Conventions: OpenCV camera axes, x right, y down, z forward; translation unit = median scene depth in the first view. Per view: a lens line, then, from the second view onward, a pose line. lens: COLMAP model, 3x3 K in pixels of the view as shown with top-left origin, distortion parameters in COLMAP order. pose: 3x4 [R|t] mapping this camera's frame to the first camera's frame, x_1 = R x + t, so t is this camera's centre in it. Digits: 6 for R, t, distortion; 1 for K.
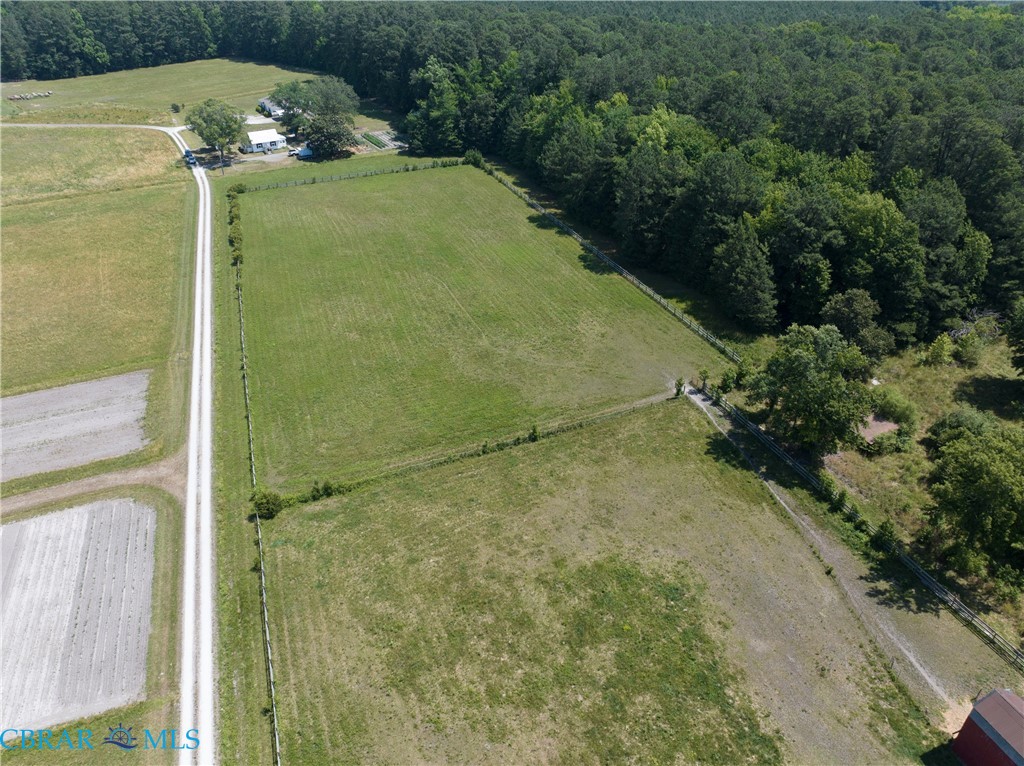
lens RADIAL K [[721.0, 0, 512.0], [0, 721.0, 383.0], [0, 0, 1]] dist [-0.058349, 0.033778]
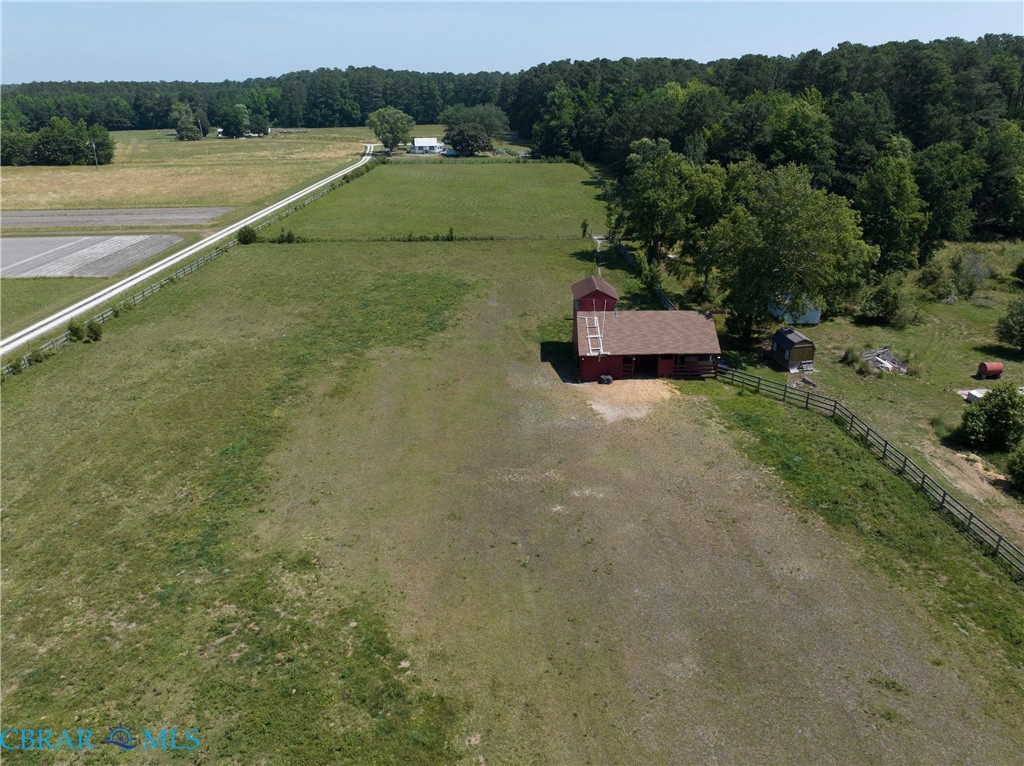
lens RADIAL K [[720.1, 0, 511.5], [0, 720.1, 381.9], [0, 0, 1]] dist [-0.043938, 0.010756]
pose [[0.937417, 0.142045, -0.317919, 0.436433], [-0.195258, 0.970392, -0.142172, 0.367326], [0.288312, 0.195351, 0.937398, -0.094969]]
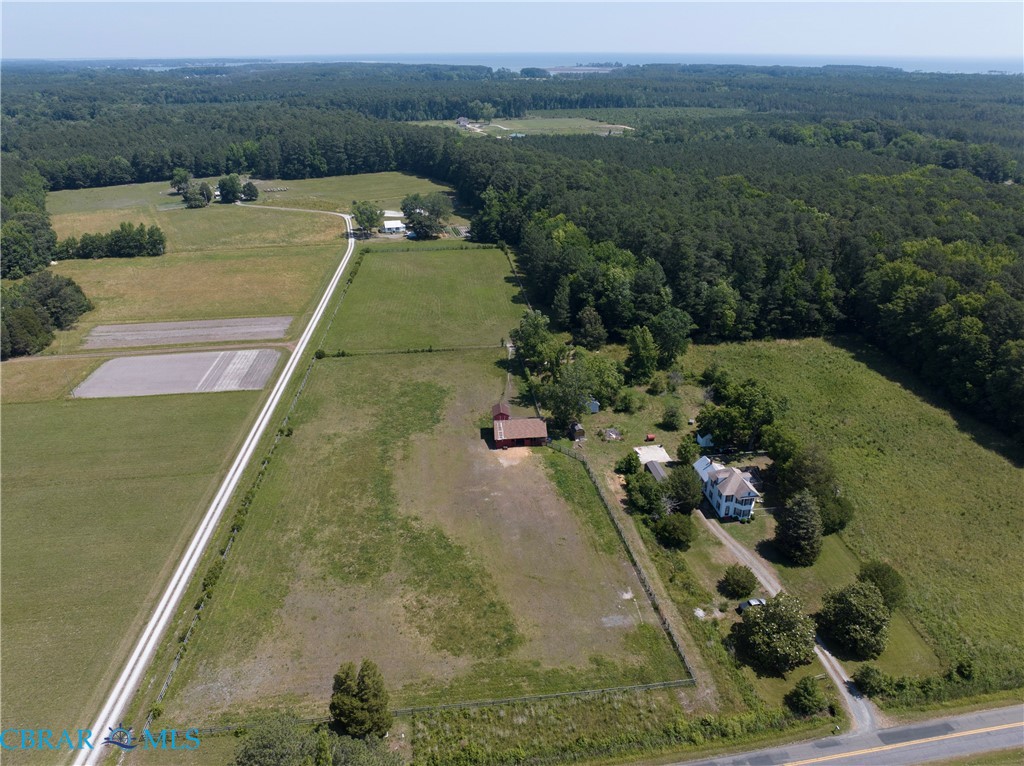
lens RADIAL K [[720.1, 0, 511.5], [0, 720.1, 381.9], [0, 0, 1]] dist [-0.043938, 0.010756]
pose [[0.963448, 0.119953, -0.239541, 0.660101], [-0.151017, 0.981726, -0.115791, 0.312555], [0.221275, 0.147733, 0.963957, -0.928254]]
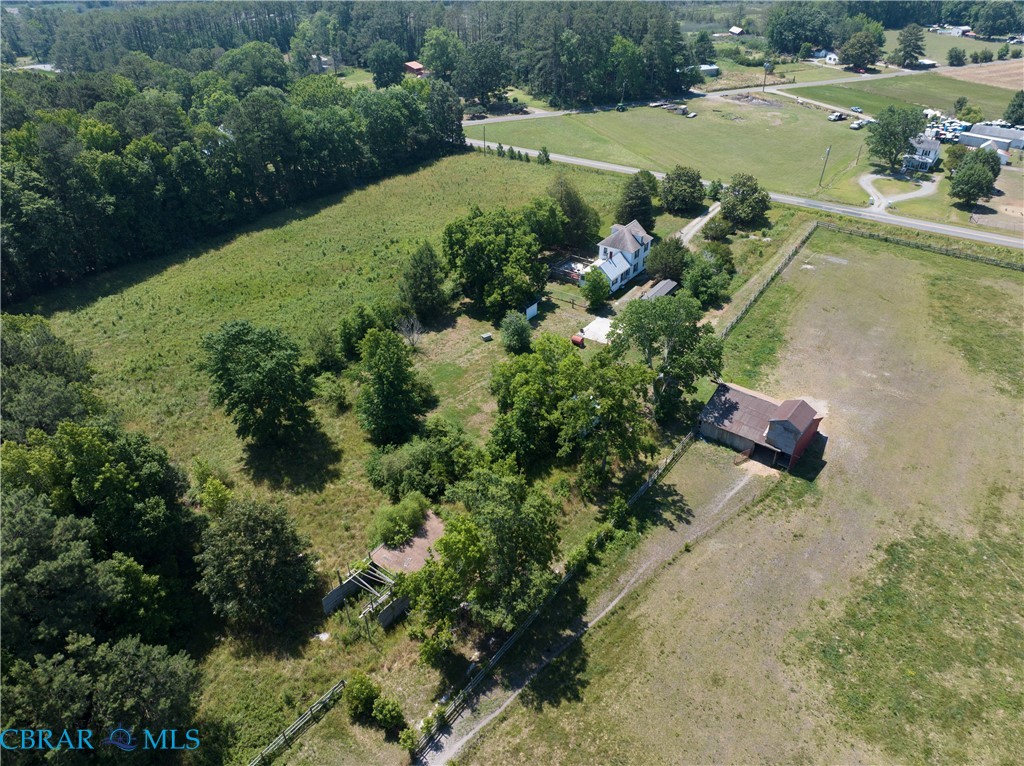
lens RADIAL K [[721.0, 0, 512.0], [0, 721.0, 383.0], [0, 0, 1]] dist [-0.058349, 0.033778]
pose [[-0.513544, -0.460552, 0.723992, -0.036788], [0.477389, 0.547758, 0.687067, -0.414896], [-0.713002, 0.698465, -0.061436, 0.642519]]
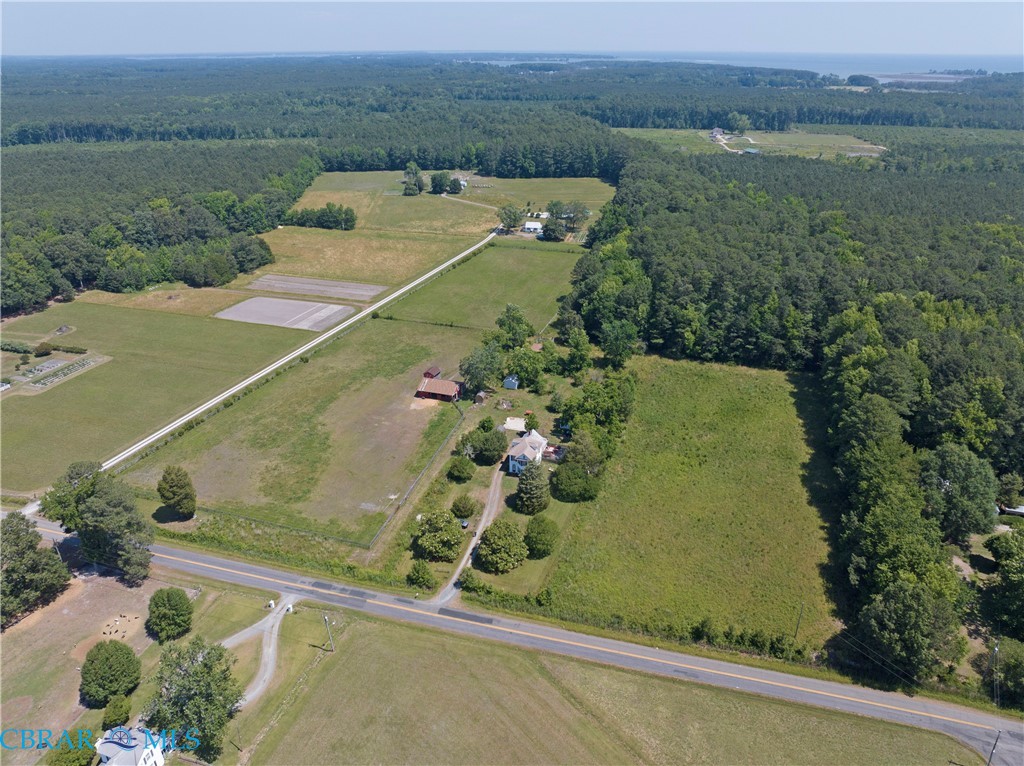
lens RADIAL K [[720.1, 0, 511.5], [0, 720.1, 381.9], [0, 0, 1]] dist [-0.043938, 0.010756]
pose [[0.756231, 0.287122, -0.587942, 1.577856], [-0.360454, 0.932742, -0.008123, 0.175019], [0.546066, 0.218068, 0.808862, -0.970237]]
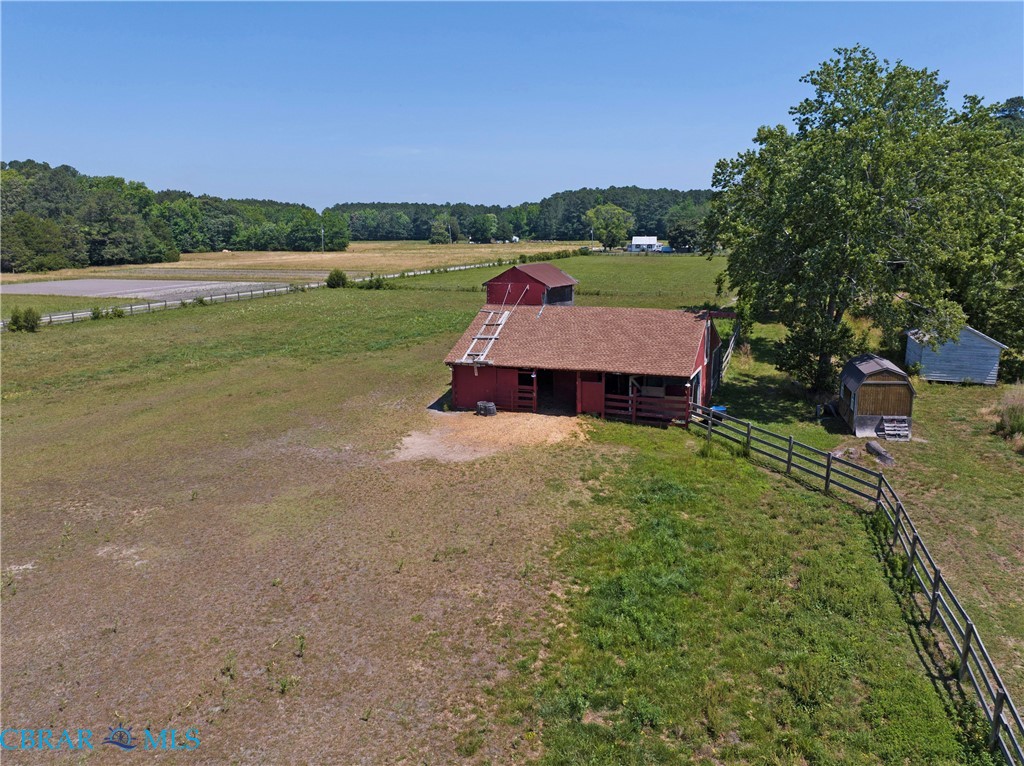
lens RADIAL K [[720.1, 0, 511.5], [0, 720.1, 381.9], [0, 0, 1]] dist [-0.043938, 0.010756]
pose [[0.733223, 0.150146, -0.663204, 0.536586], [-0.370239, 0.906223, -0.204164, 0.325675], [0.570356, 0.395242, 0.720054, 0.195908]]
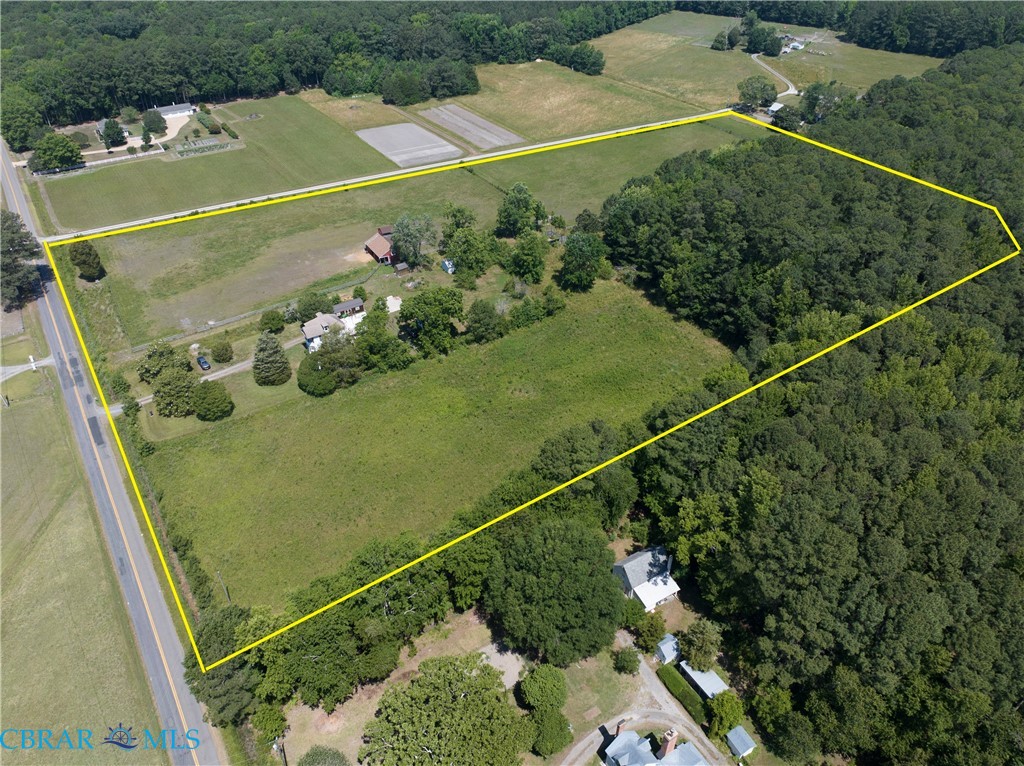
lens RADIAL K [[721.0, 0, 512.0], [0, 721.0, 383.0], [0, 0, 1]] dist [-0.058349, 0.033778]
pose [[0.166726, 0.599561, -0.782770, 2.021683], [-0.538619, 0.720346, 0.437024, -0.474872], [0.825888, 0.348752, 0.443035, 0.018428]]
